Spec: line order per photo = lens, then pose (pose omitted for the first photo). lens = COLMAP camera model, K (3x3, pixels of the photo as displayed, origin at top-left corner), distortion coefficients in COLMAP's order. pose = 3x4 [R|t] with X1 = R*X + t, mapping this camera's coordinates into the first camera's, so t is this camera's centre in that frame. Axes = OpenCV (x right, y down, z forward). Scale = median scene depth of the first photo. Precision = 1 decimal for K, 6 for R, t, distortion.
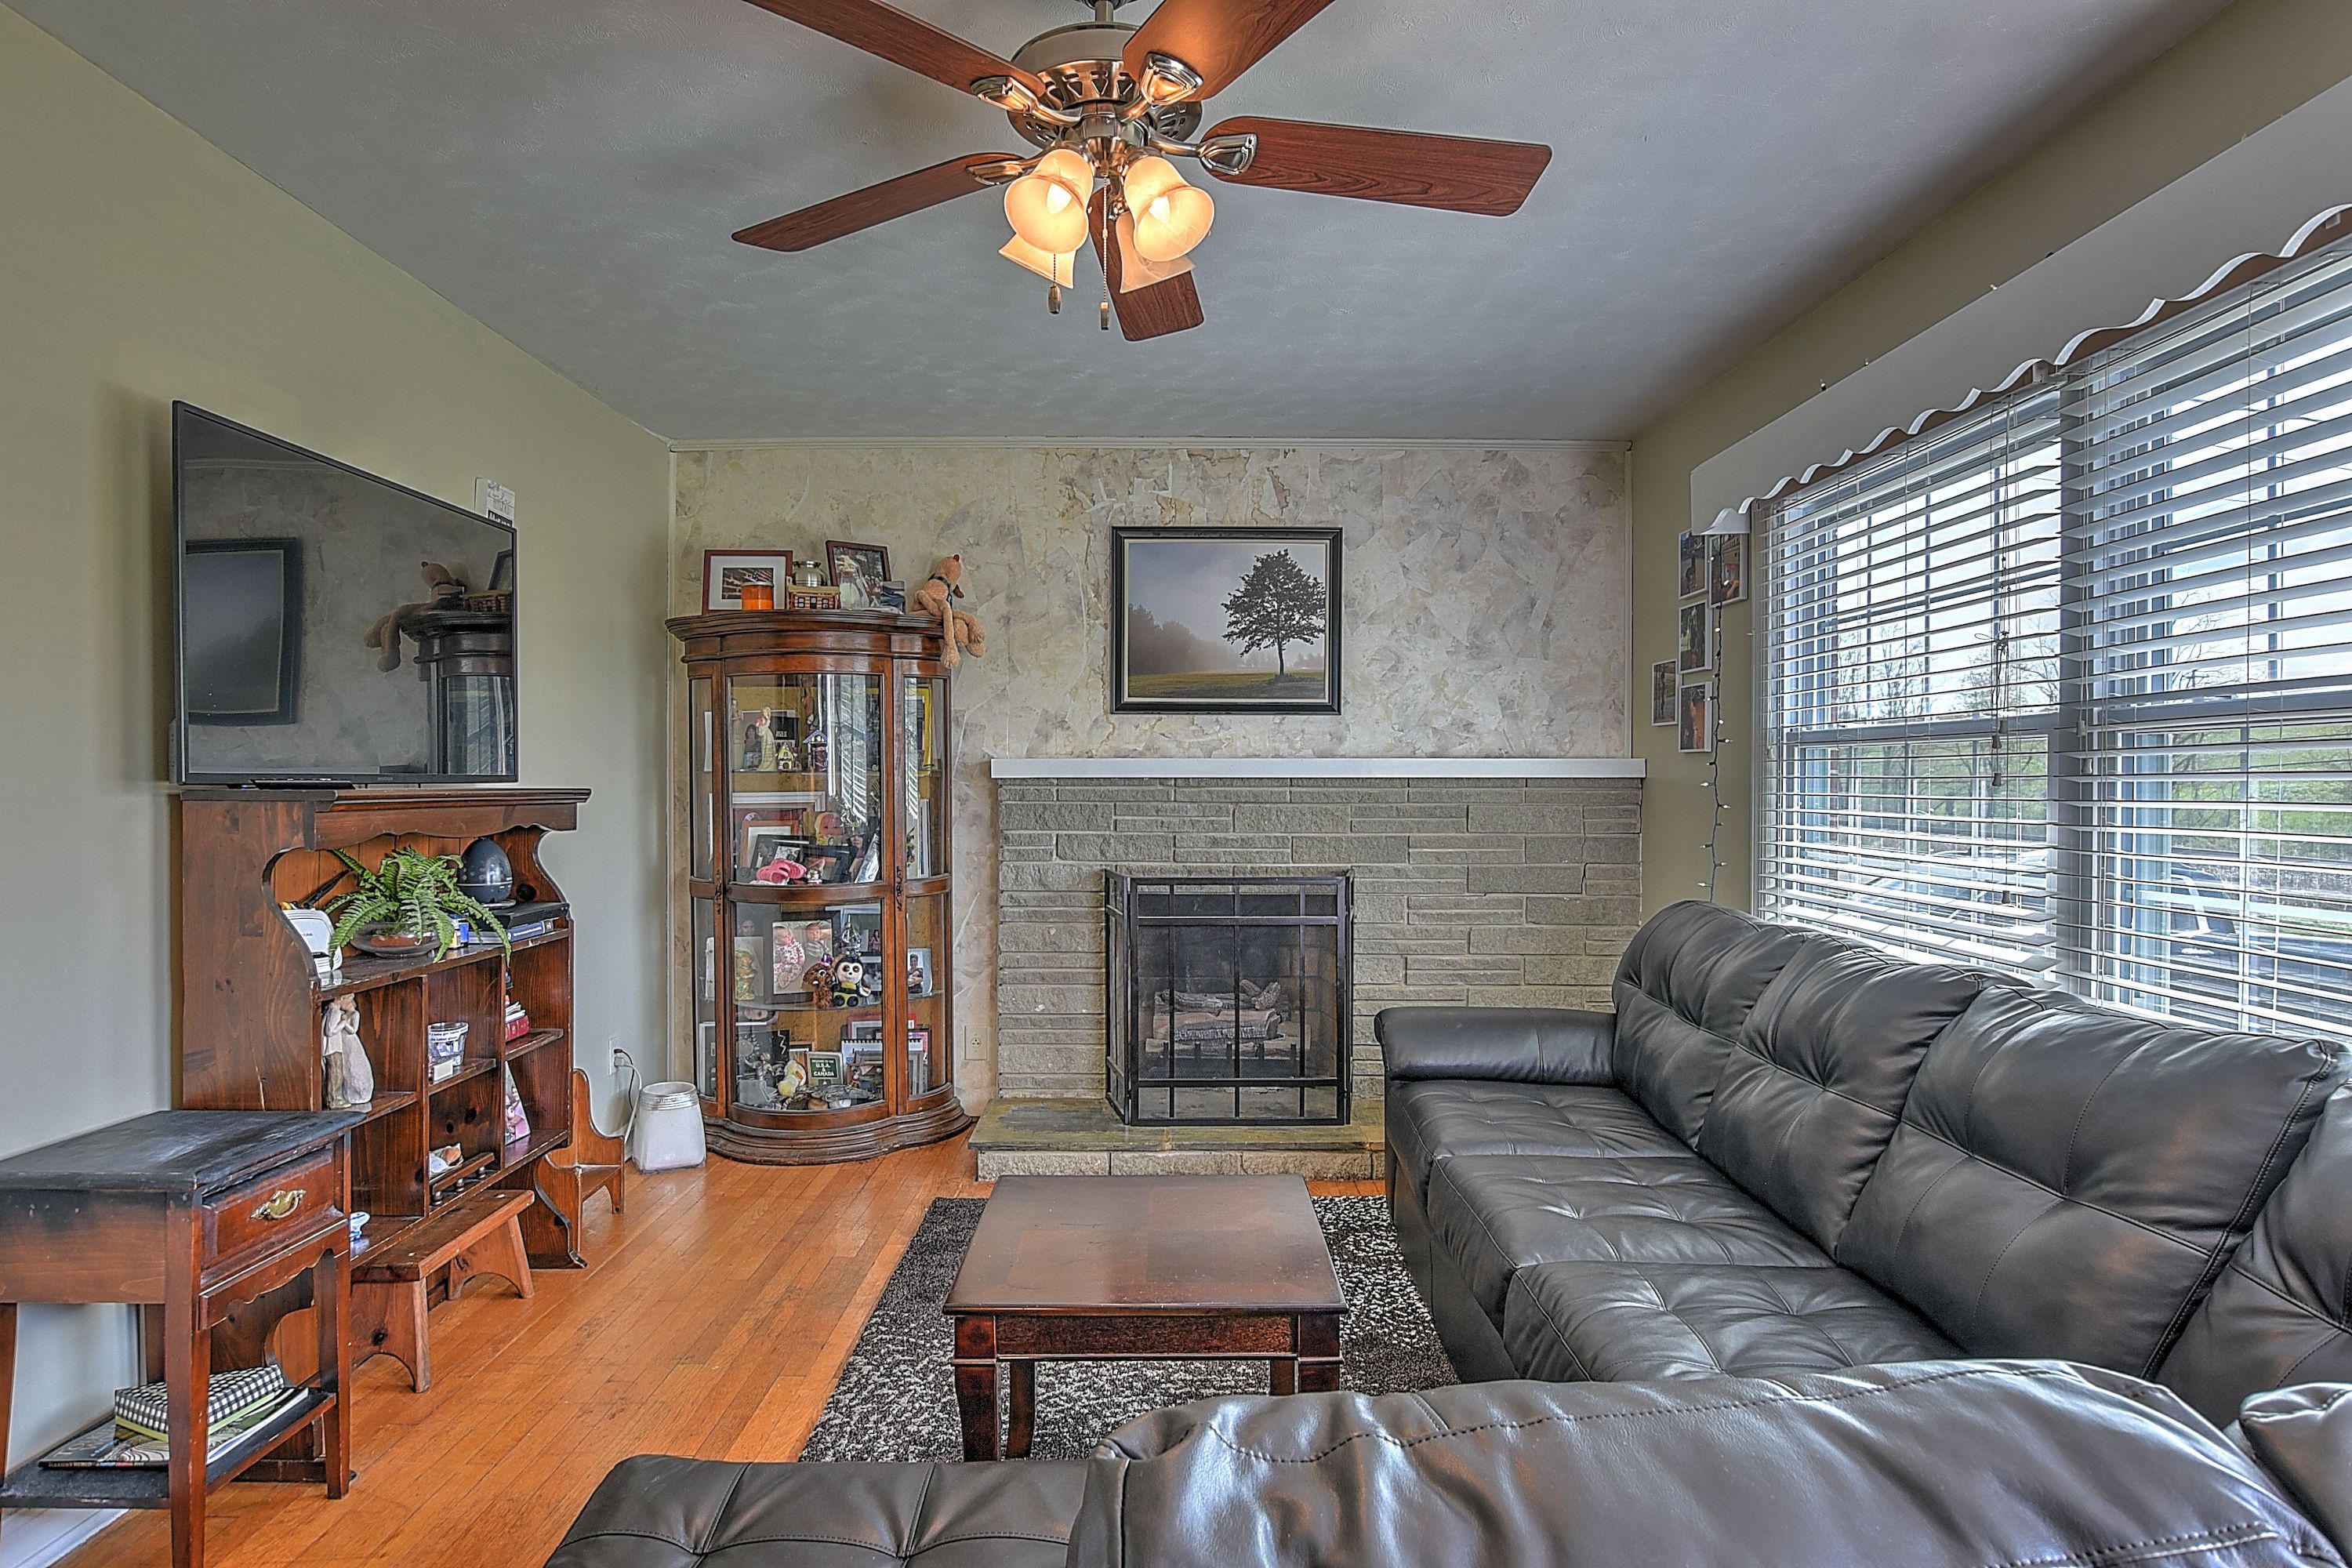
lens RADIAL K [[1284.8, 0, 1176.0], [0, 1284.8, 784.0], [0, 0, 1]] dist [-0.045072, 0.023277]
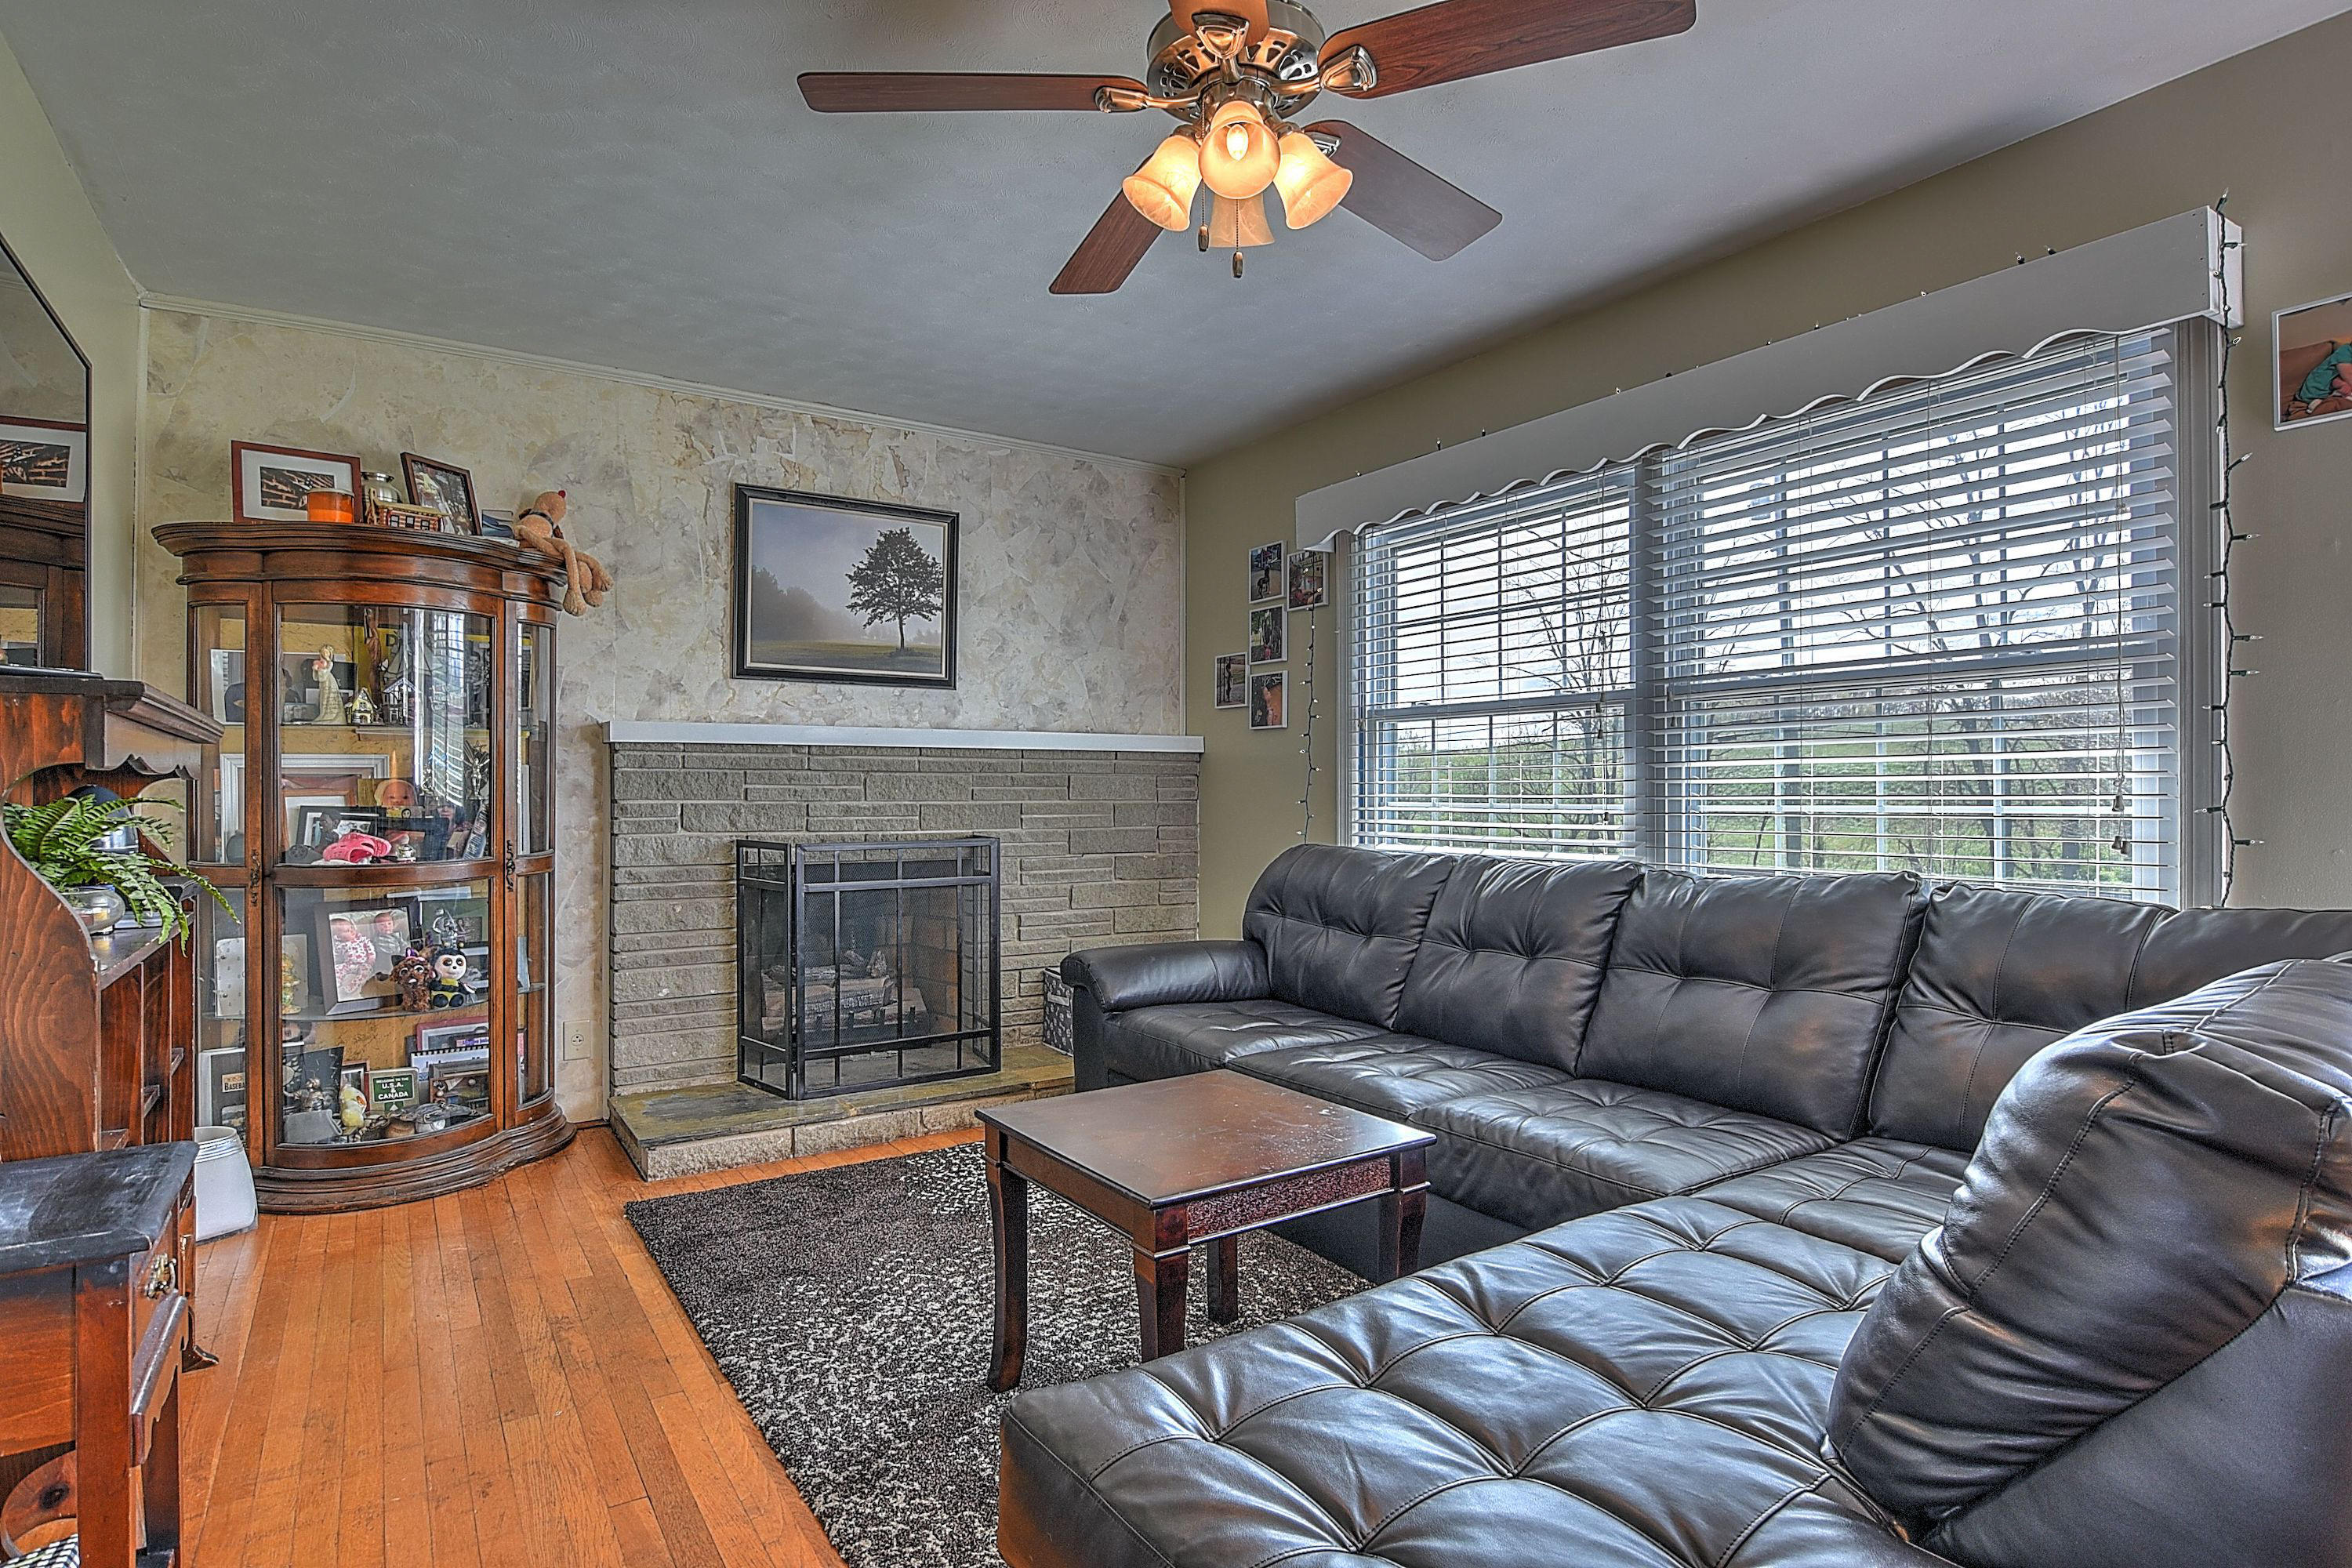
lens RADIAL K [[1222.5, 0, 1151.5], [0, 1222.5, 785.0], [0, 0, 1]] dist [-0.022680, 0.002367]
pose [[0.835415, 0.002160, 0.549615, -0.289658], [0.004922, 0.999923, -0.011410, 0.036690], [-0.549598, 0.012237, 0.835340, 0.073173]]
